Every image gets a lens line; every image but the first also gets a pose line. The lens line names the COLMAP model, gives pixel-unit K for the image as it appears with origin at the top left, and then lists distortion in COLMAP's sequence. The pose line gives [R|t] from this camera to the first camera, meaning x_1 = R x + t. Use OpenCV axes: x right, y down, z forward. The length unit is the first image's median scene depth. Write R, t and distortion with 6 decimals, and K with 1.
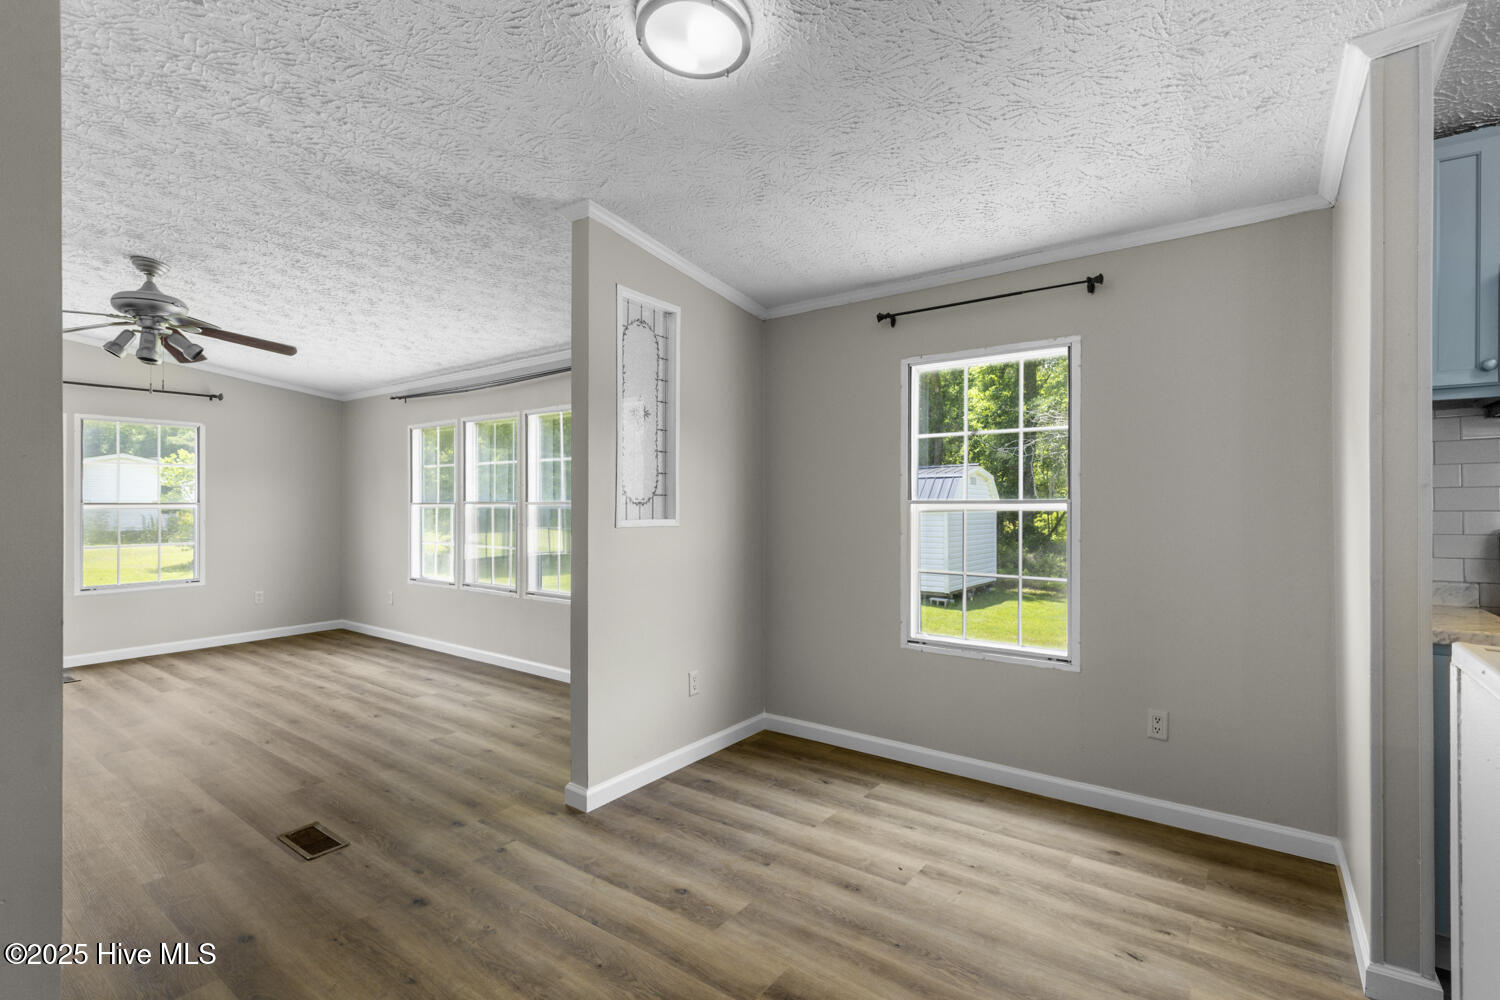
lens RADIAL K [[682.3, 0, 764.1], [0, 682.3, 506.5], [0, 0, 1]] dist [-0.002676, 0.000035]
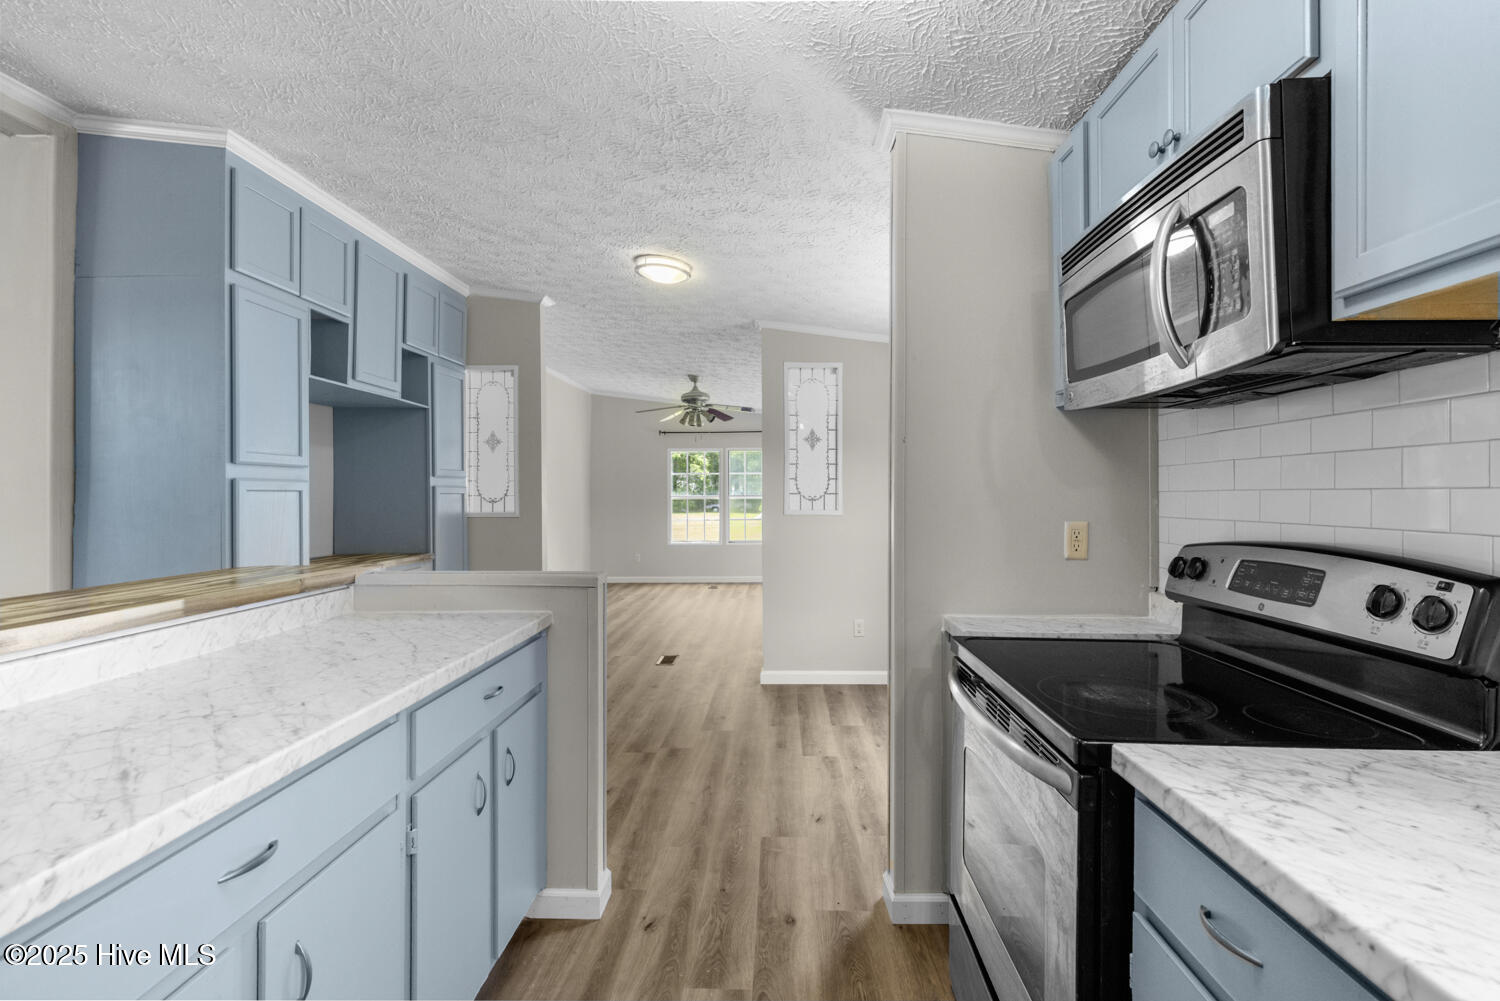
lens RADIAL K [[682.3, 0, 754.3], [0, 682.3, 486.8], [0, 0, 1]] dist [-0.002676, 0.000035]
pose [[0.550906, -0.008985, -0.834519, 0.843815], [-0.003192, 0.999912, -0.012873, -0.009960], [0.834561, 0.009755, 0.550829, 0.046156]]
